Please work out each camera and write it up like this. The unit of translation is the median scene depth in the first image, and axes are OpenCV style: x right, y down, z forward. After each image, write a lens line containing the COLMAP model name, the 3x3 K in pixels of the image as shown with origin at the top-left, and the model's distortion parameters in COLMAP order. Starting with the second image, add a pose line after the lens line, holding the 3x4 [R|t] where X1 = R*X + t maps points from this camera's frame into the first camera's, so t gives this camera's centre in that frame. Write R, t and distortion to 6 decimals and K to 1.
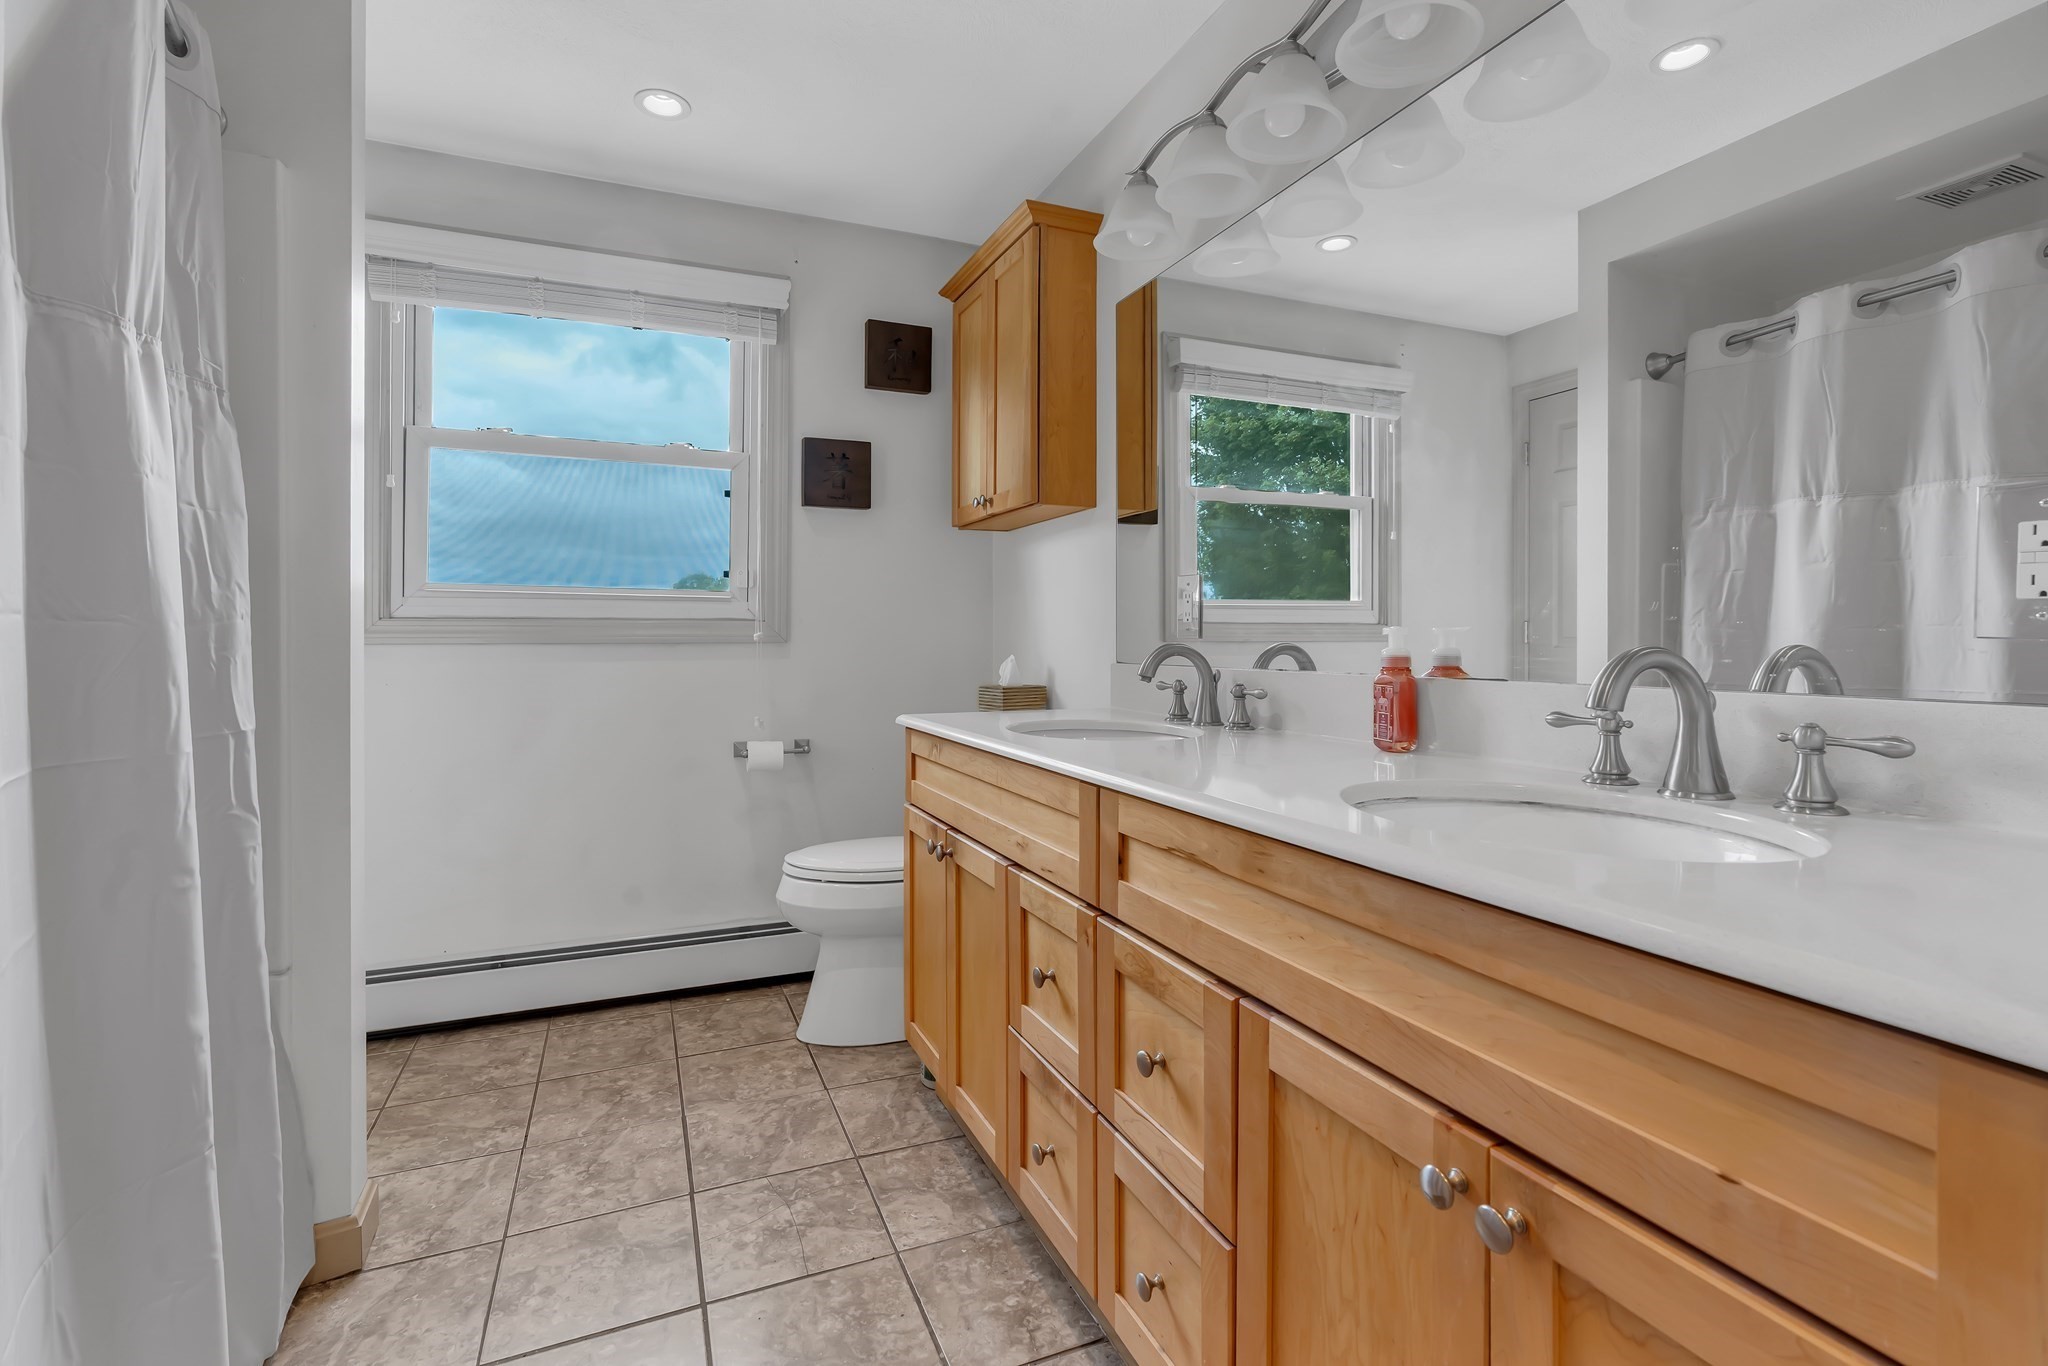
lens RADIAL K [[934.8, 0, 1046.7], [0, 934.8, 643.0], [0, 0, 1]] dist [0.000122, 0.000221]
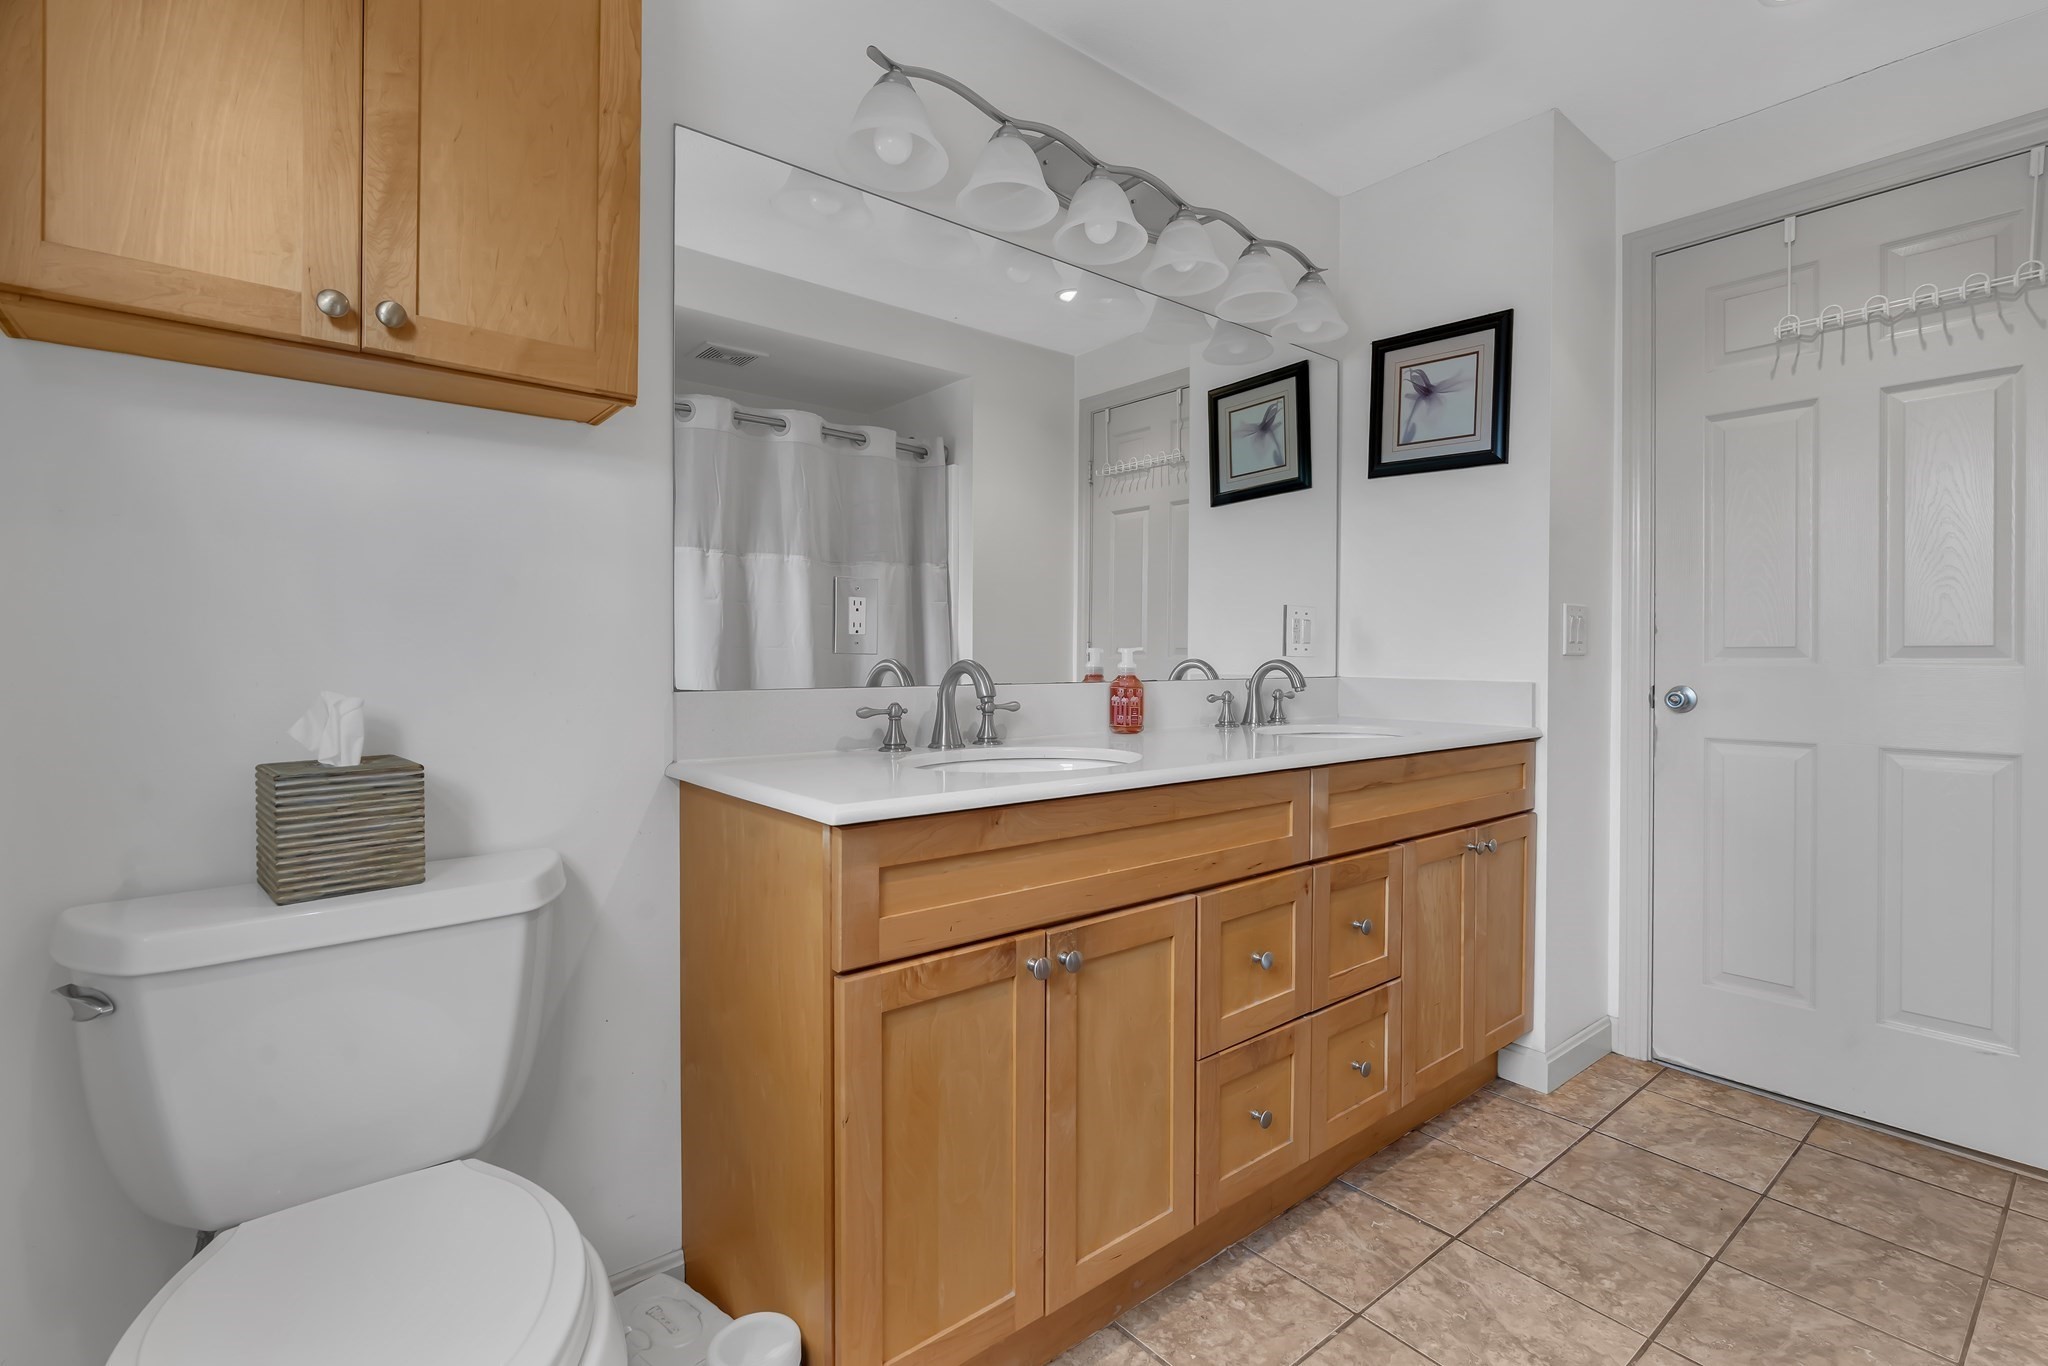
lens RADIAL K [[934.8, 0, 1027.8], [0, 934.8, 670.1], [0, 0, 1]] dist [0.000122, 0.000221]
pose [[-0.259477, -0.014258, 0.965644, -0.846219], [0.005254, 0.999855, 0.016175, -0.003964], [-0.965735, 0.009271, -0.259365, 1.315730]]
